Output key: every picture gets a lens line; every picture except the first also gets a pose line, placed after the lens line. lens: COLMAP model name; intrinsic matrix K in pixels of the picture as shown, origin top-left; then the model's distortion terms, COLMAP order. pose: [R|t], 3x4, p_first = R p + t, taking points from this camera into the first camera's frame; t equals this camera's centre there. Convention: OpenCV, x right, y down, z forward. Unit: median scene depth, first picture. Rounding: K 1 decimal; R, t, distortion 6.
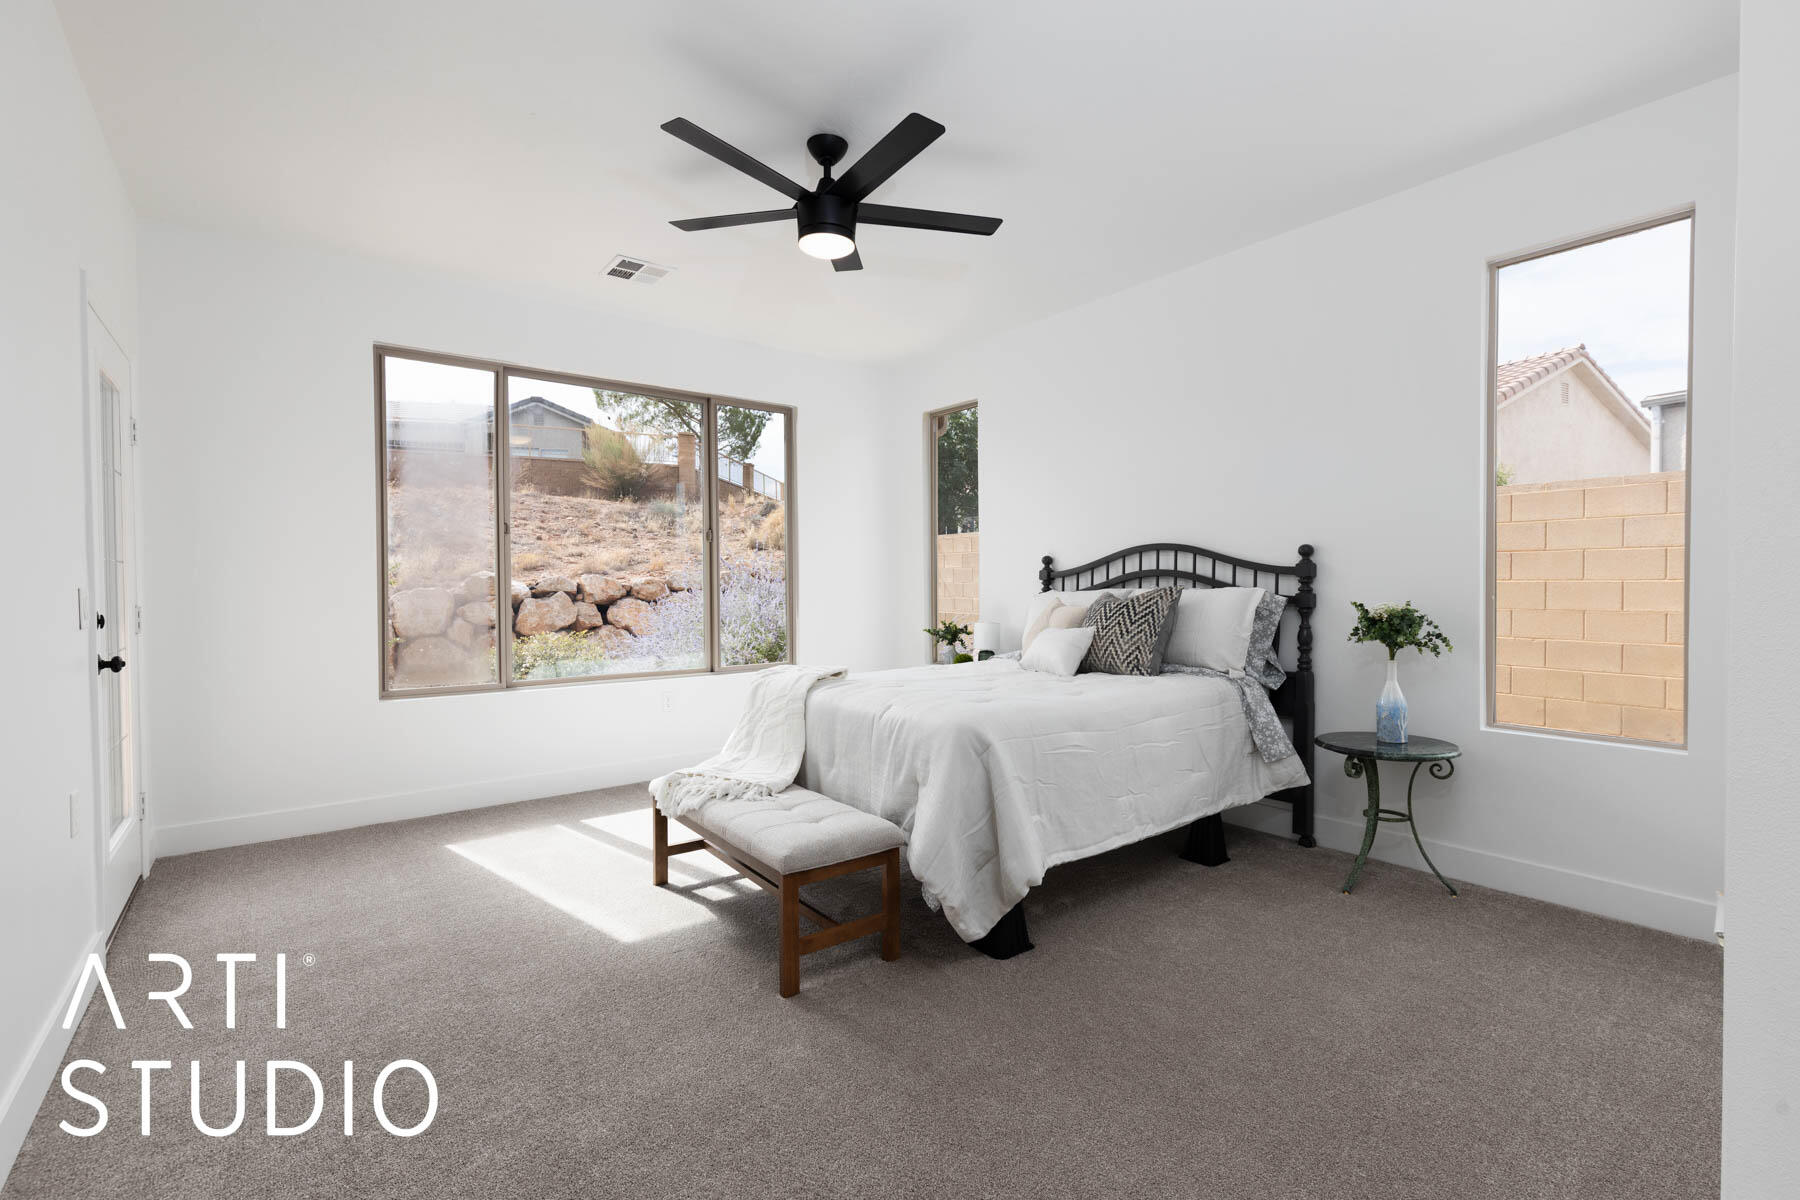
lens RADIAL K [[801.1, 0, 905.6], [0, 801.1, 601.0], [0, 0, 1]] dist [0.004125, -0.000064]
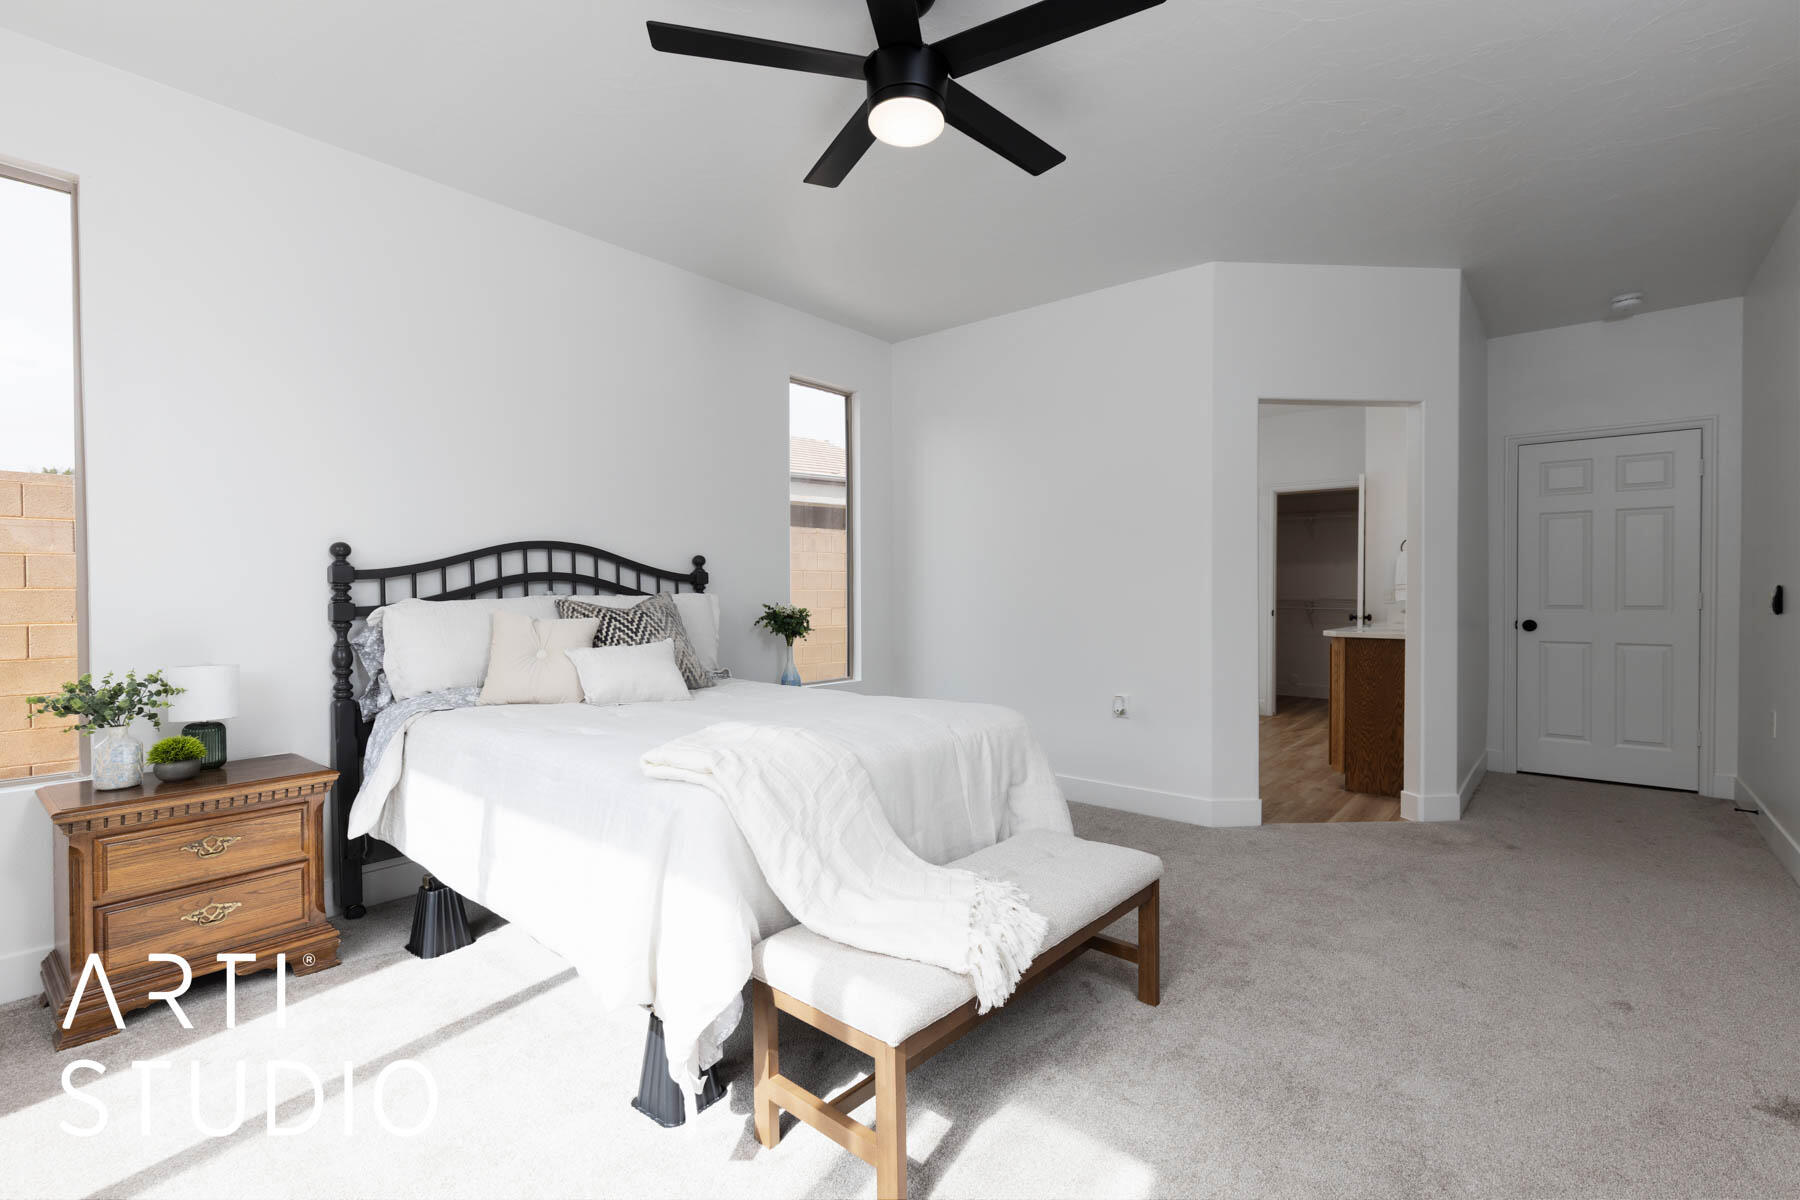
lens RADIAL K [[801.1, 0, 905.6], [0, 801.1, 601.0], [0, 0, 1]] dist [0.004125, -0.000064]
pose [[-0.231445, -0.004628, 0.972837, -0.617493], [0.023292, 0.999676, 0.010297, -0.010527], [-0.972569, 0.025042, -0.231263, 0.902206]]
